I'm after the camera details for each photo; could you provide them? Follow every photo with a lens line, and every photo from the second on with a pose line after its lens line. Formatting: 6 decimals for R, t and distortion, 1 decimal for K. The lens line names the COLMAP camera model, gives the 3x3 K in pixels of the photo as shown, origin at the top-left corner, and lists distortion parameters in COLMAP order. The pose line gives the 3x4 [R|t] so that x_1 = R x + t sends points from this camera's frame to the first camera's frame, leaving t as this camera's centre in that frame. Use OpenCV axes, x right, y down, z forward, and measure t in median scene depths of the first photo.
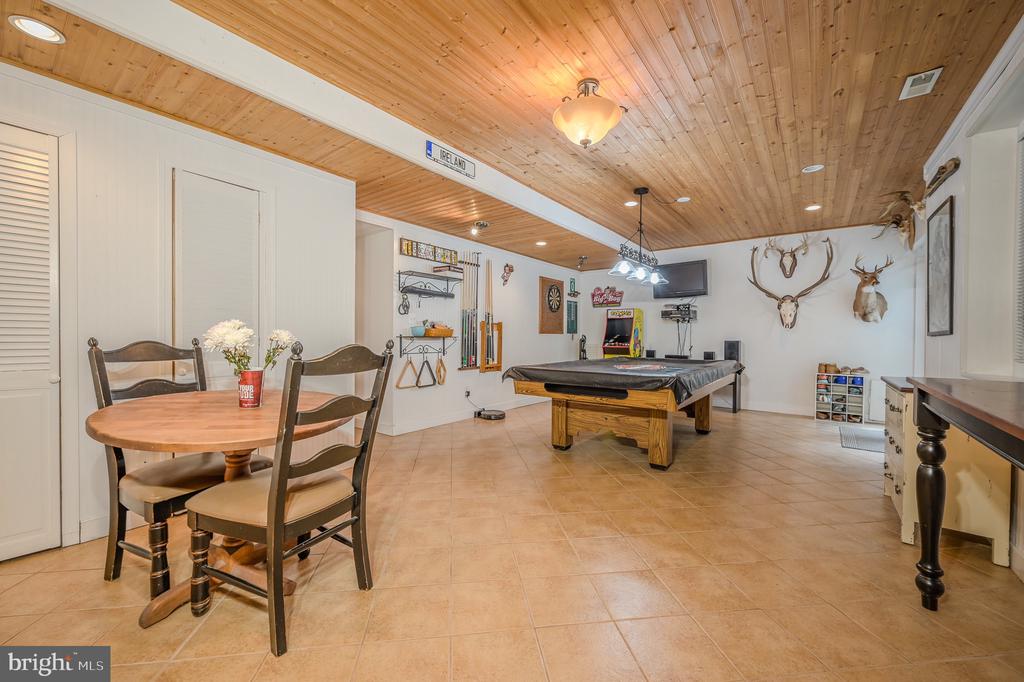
lens RADIAL K [[411.8, 0, 510.0], [0, 411.8, 337.3], [0, 0, 1]] dist [0.011935, -0.000404]
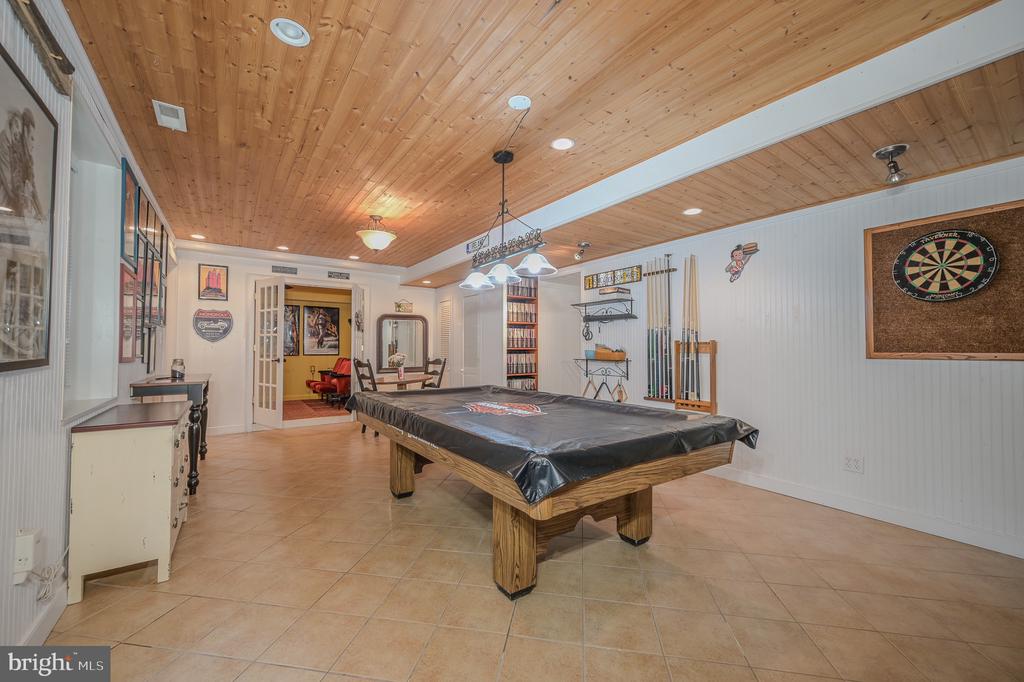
lens RADIAL K [[411.8, 0, 513.2], [0, 411.8, 342.5], [0, 0, 1]] dist [0.011935, -0.000404]
pose [[-0.321416, -0.025924, -0.946583, 0.855421], [-0.009405, 0.999663, -0.024184, -0.017508], [0.946891, 0.001130, -0.321552, 1.094439]]
